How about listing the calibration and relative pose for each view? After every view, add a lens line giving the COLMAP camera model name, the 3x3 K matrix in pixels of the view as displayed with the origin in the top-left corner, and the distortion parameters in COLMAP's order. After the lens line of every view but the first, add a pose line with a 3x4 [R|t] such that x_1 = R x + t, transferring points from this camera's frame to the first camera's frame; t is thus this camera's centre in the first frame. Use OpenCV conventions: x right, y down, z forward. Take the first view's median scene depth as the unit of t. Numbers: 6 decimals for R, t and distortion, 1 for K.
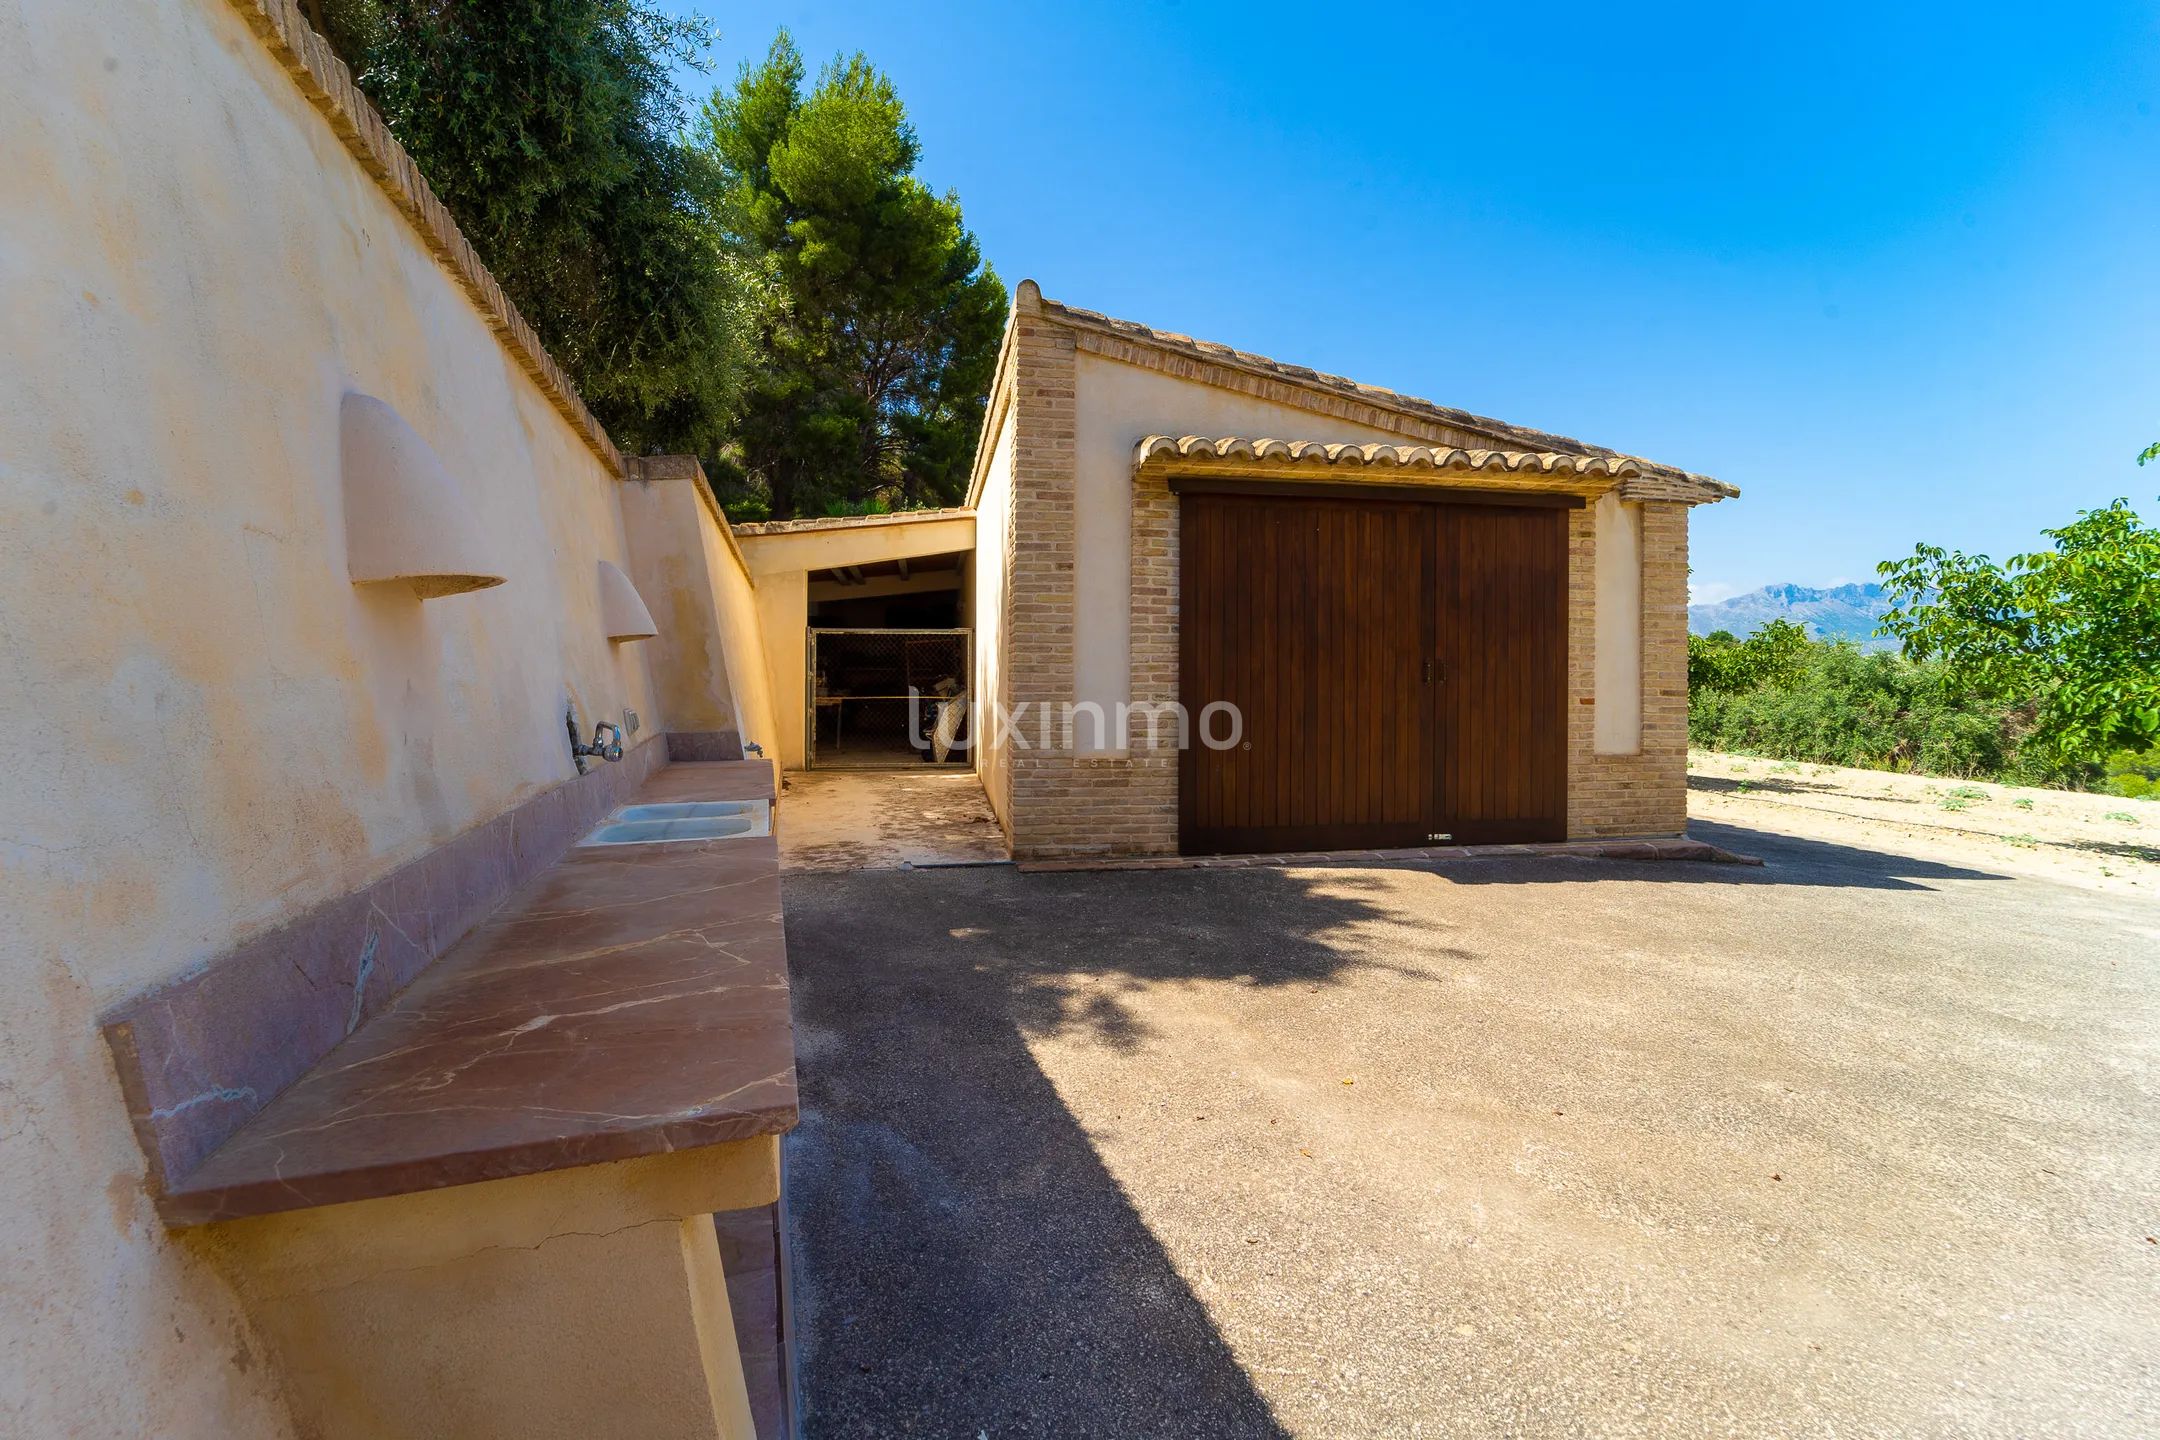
lens RADIAL K [[885.9, 0, 1020.9], [0, 885.9, 668.5], [0, 0, 1]] dist [-0.017646, -0.000481]
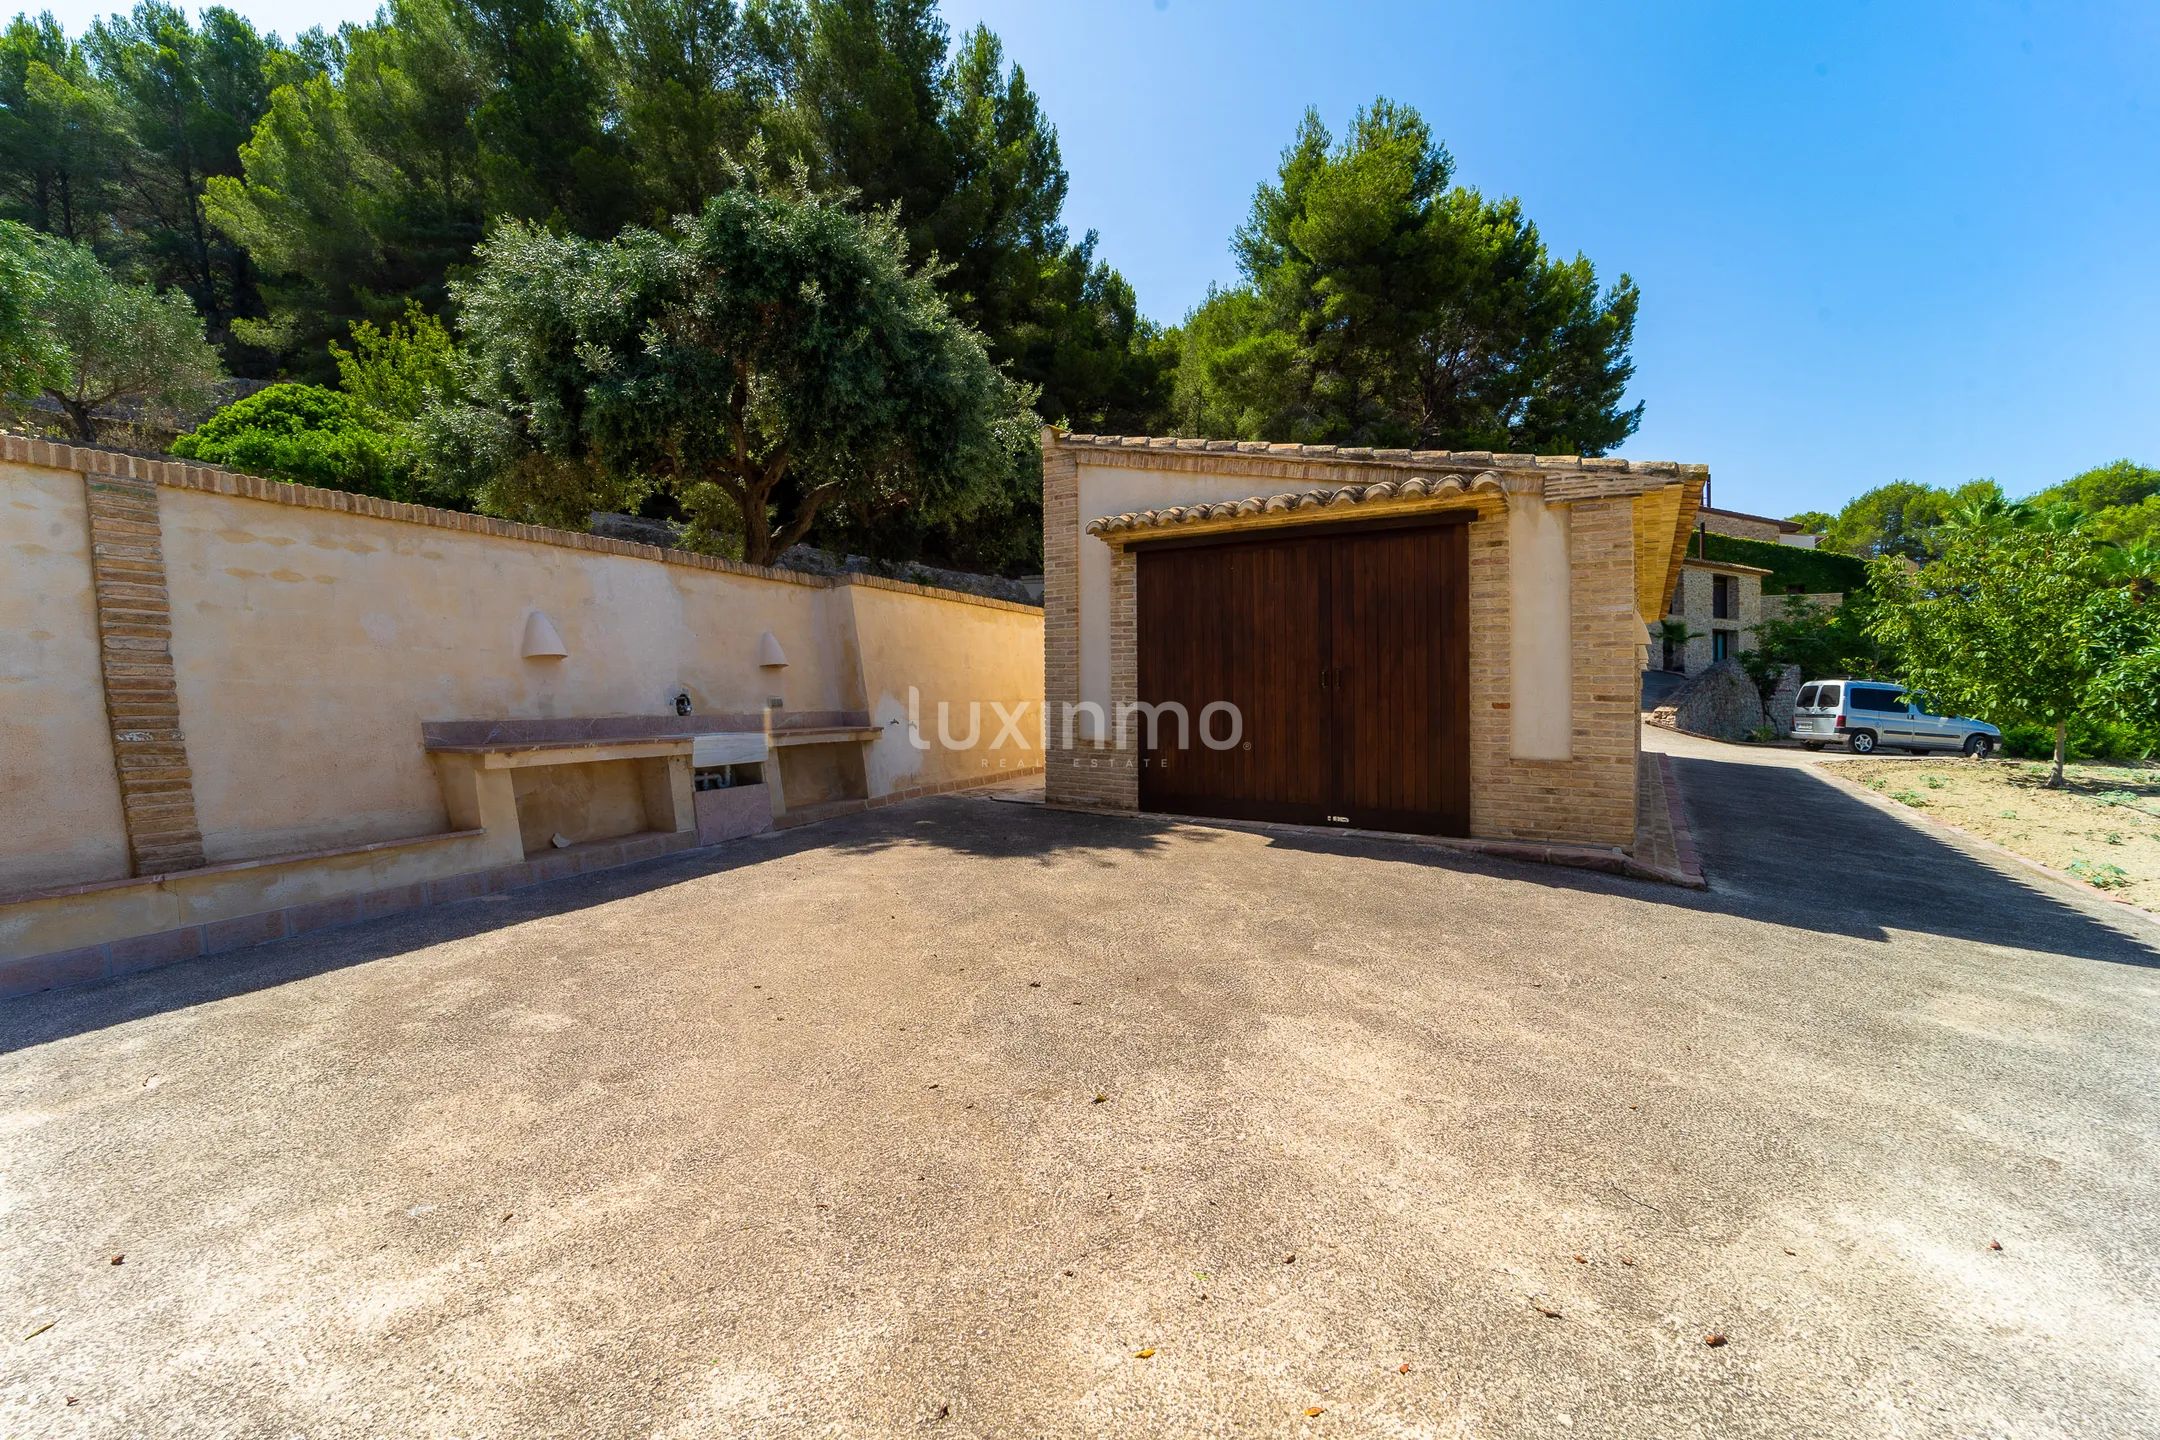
lens RADIAL K [[885.9, 0, 1085.1], [0, 885.9, 702.9], [0, 0, 1]] dist [-0.017646, -0.000481]
pose [[0.742805, 0.007855, -0.669462, 0.998522], [0.003747, 0.999867, 0.015890, 0.016411], [0.669497, -0.014312, 0.742677, -0.096001]]
